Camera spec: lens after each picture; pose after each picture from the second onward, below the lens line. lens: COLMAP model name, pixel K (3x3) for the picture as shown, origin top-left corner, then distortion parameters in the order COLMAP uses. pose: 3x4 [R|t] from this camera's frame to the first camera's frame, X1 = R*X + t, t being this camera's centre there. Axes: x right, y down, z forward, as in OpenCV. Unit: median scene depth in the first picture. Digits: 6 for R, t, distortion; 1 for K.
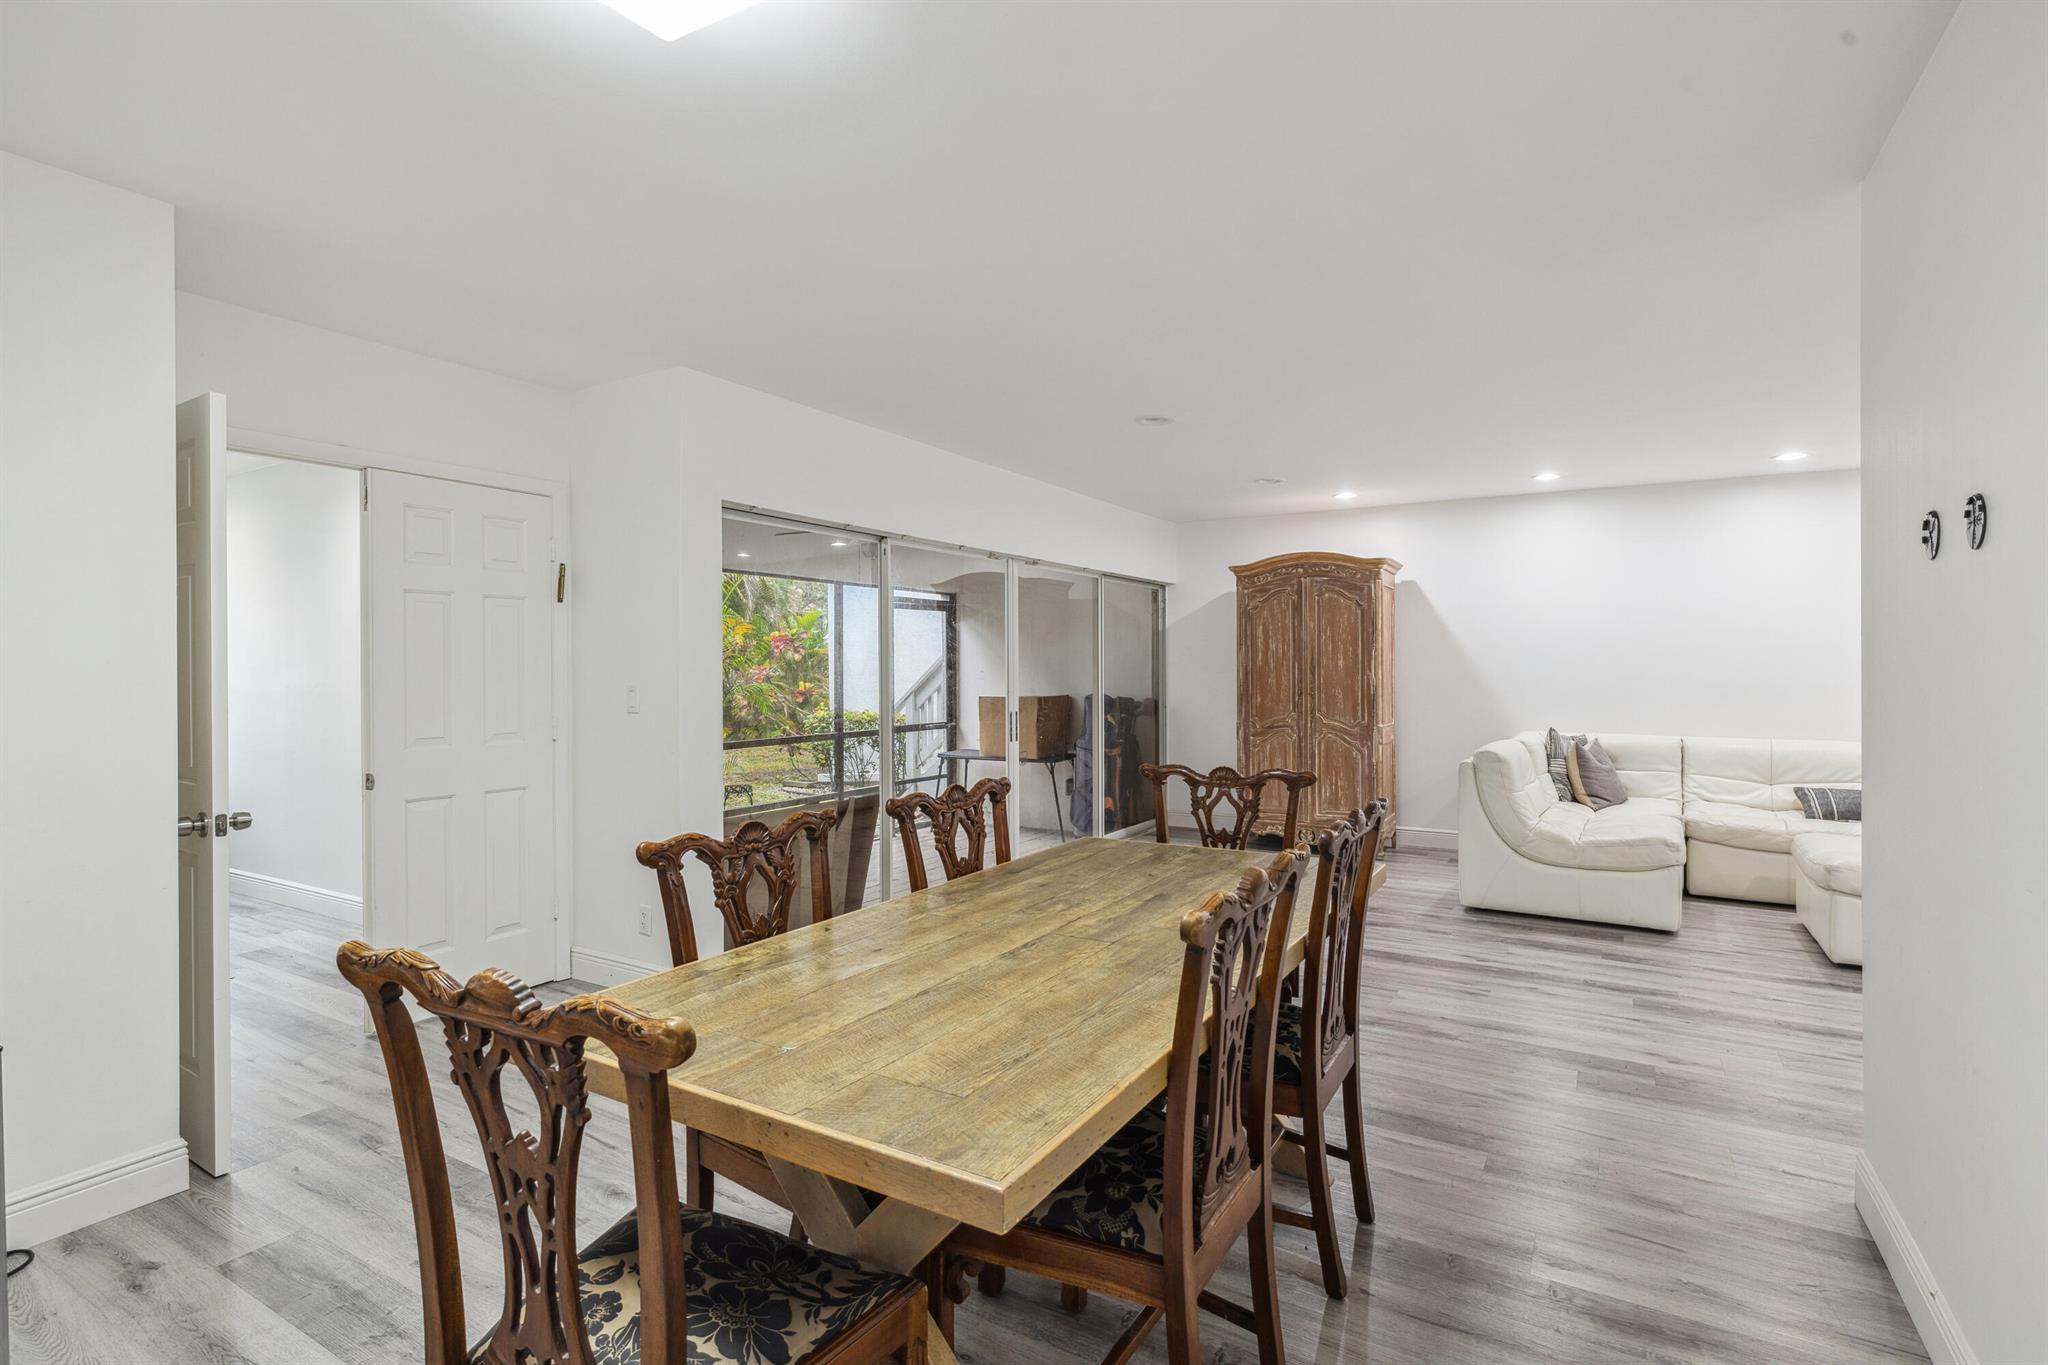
lens RADIAL K [[995.4, 0, 1016.2], [0, 995.4, 668.6], [0, 0, 1]] dist [-0.000178, -0.000099]
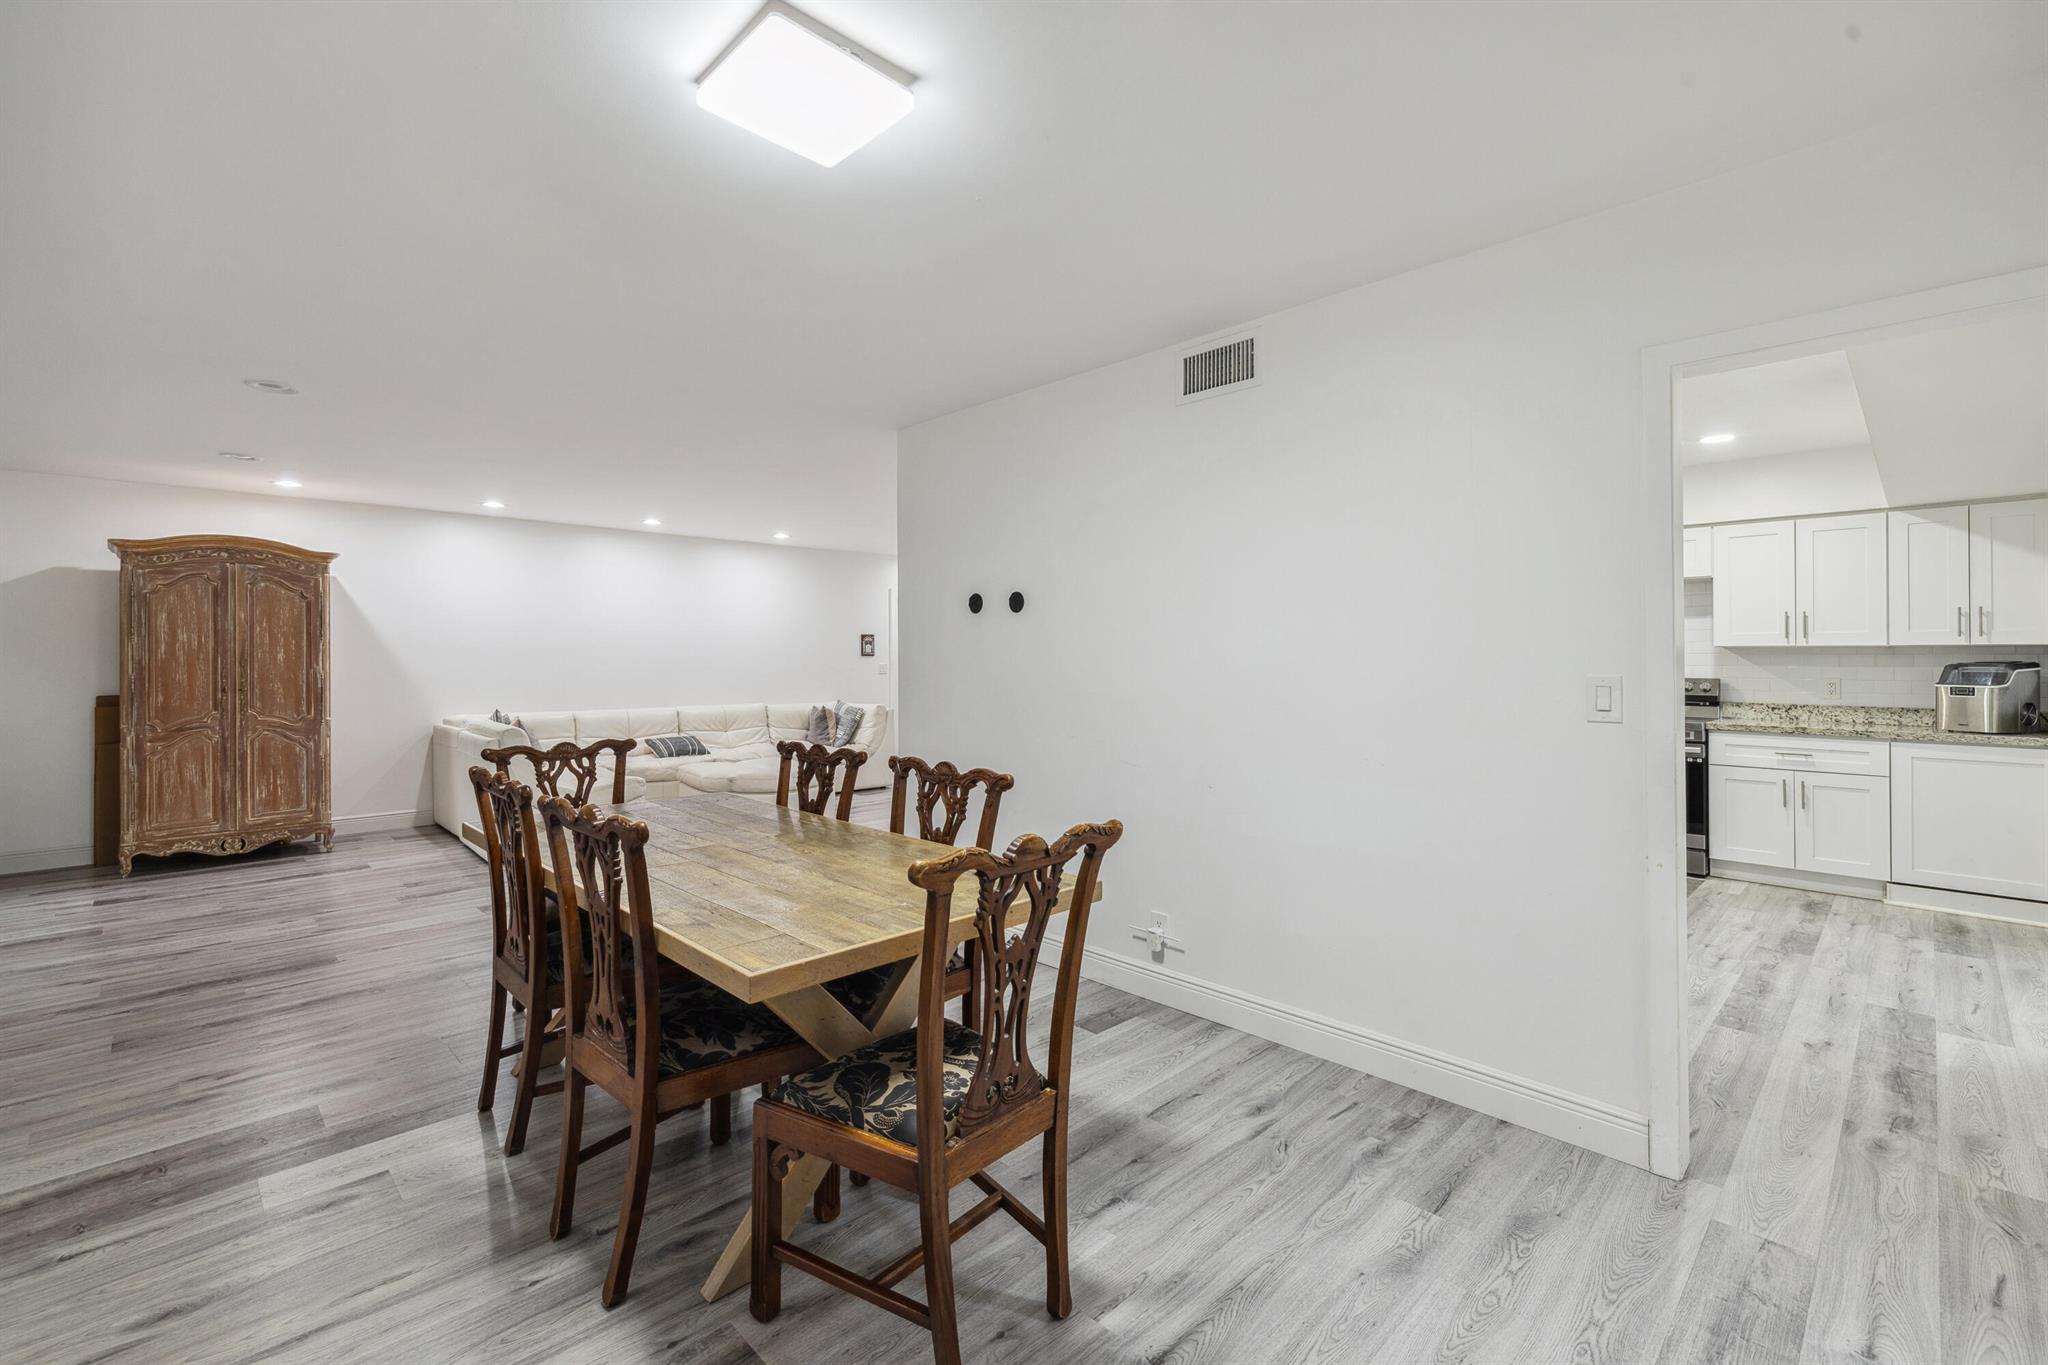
lens RADIAL K [[889.8, 0, 1007.3], [0, 889.8, 649.3], [0, 0, 1]] dist [0.002563, -0.000401]
pose [[0.256914, 0.011000, 0.966372, -0.371468], [0.003909, 0.999915, -0.012421, 0.001221], [-0.966426, 0.006969, 0.256850, 0.115056]]
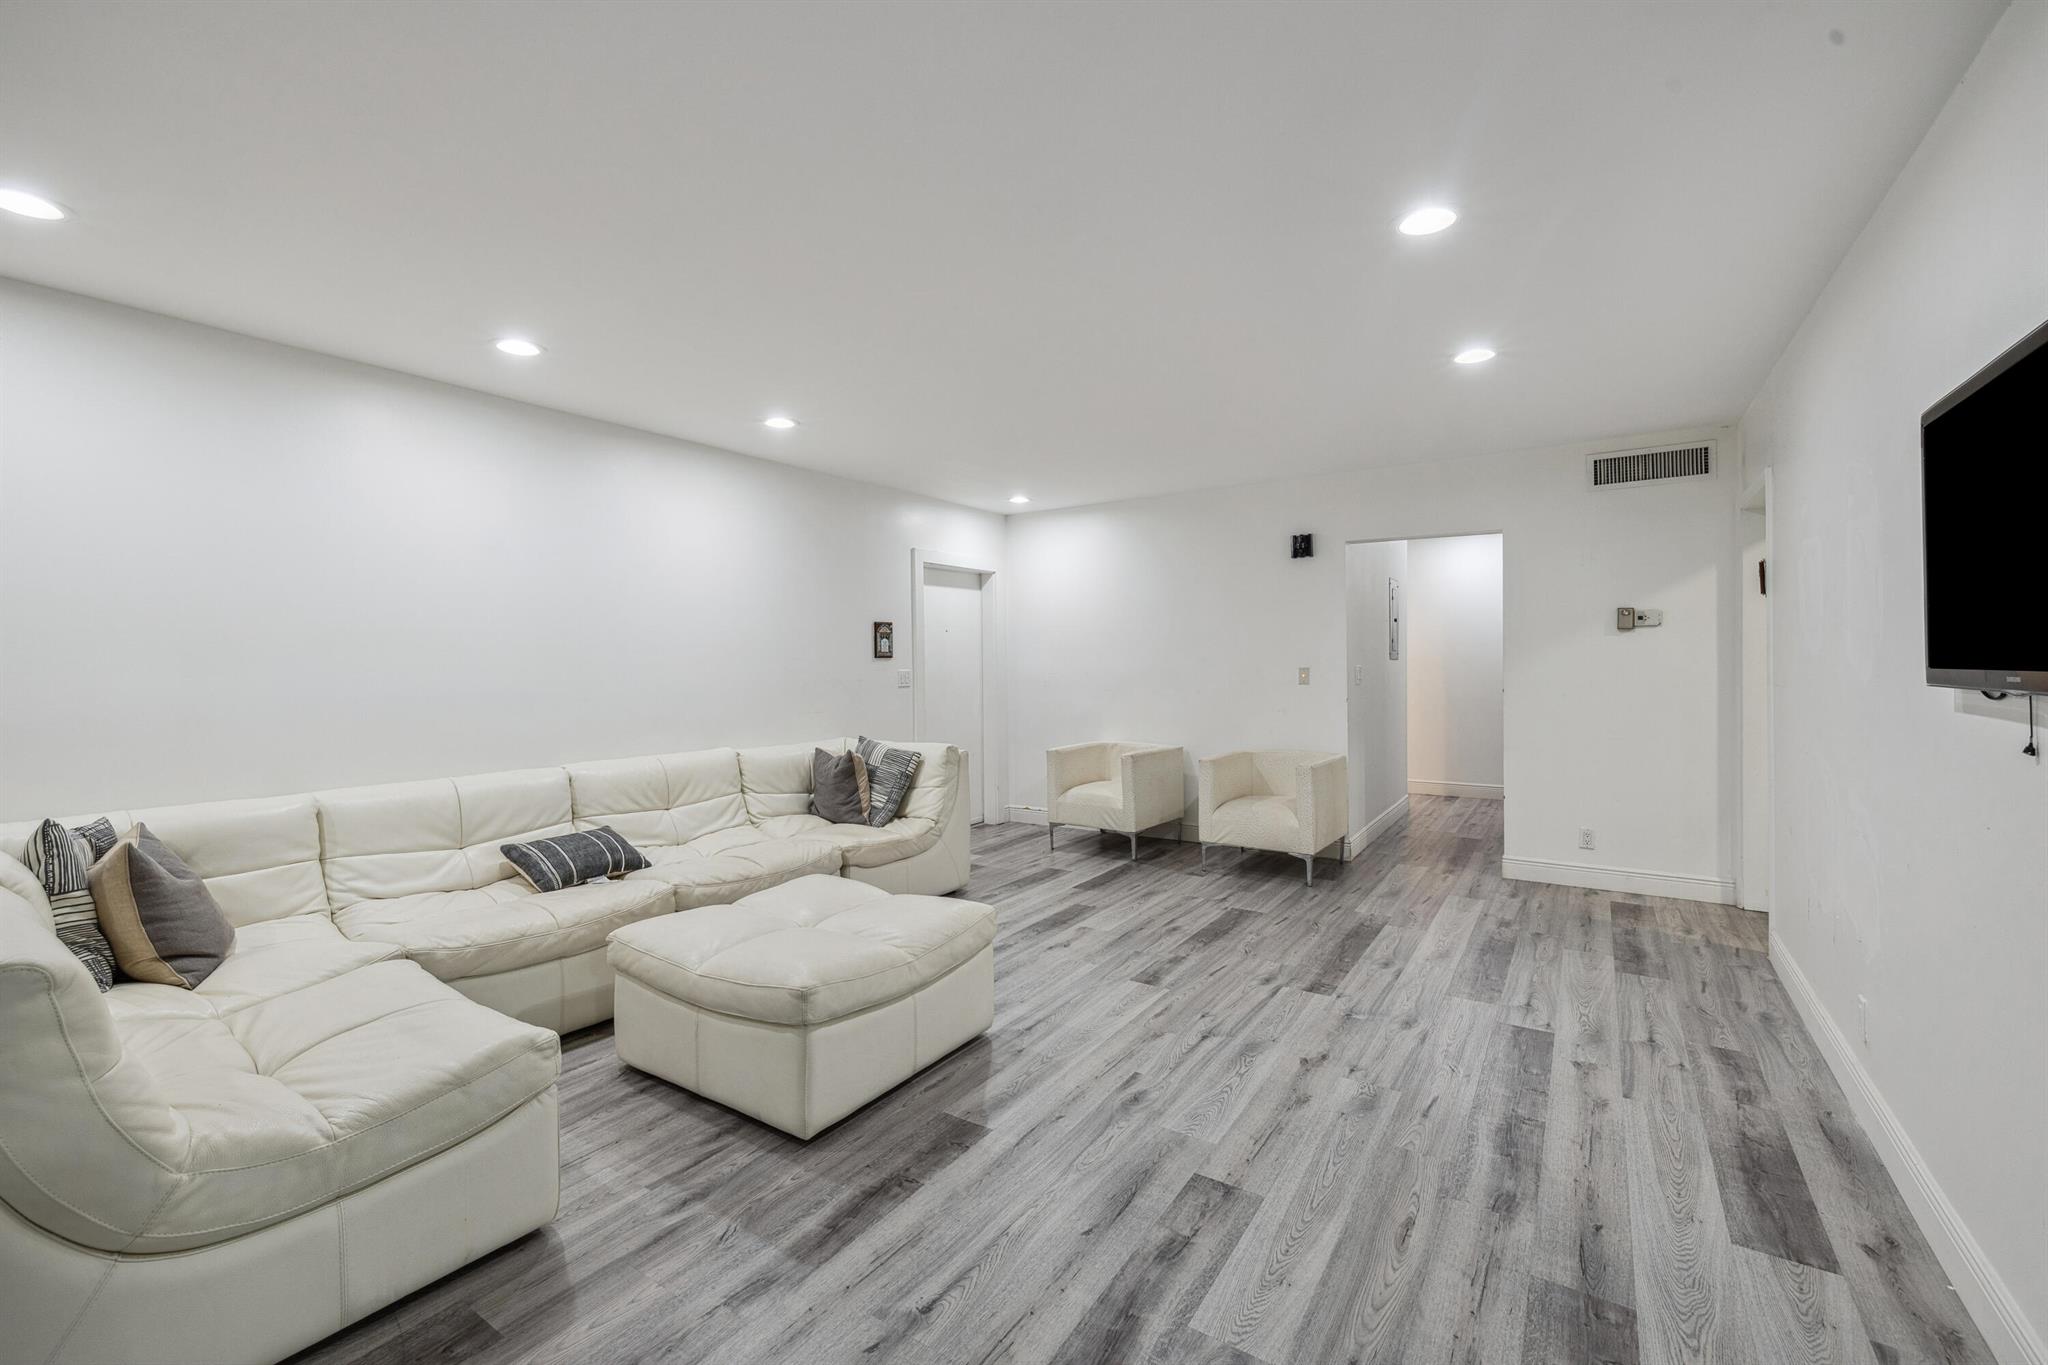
lens RADIAL K [[867.9, 0, 1009.4], [0, 867.9, 664.5], [0, 0, 1]] dist [0.002211, -0.000254]
pose [[0.048387, -0.003039, 0.998824, 0.206741], [0.007786, 0.999966, 0.002665, -0.001901], [-0.998798, 0.007648, 0.048410, 0.605742]]
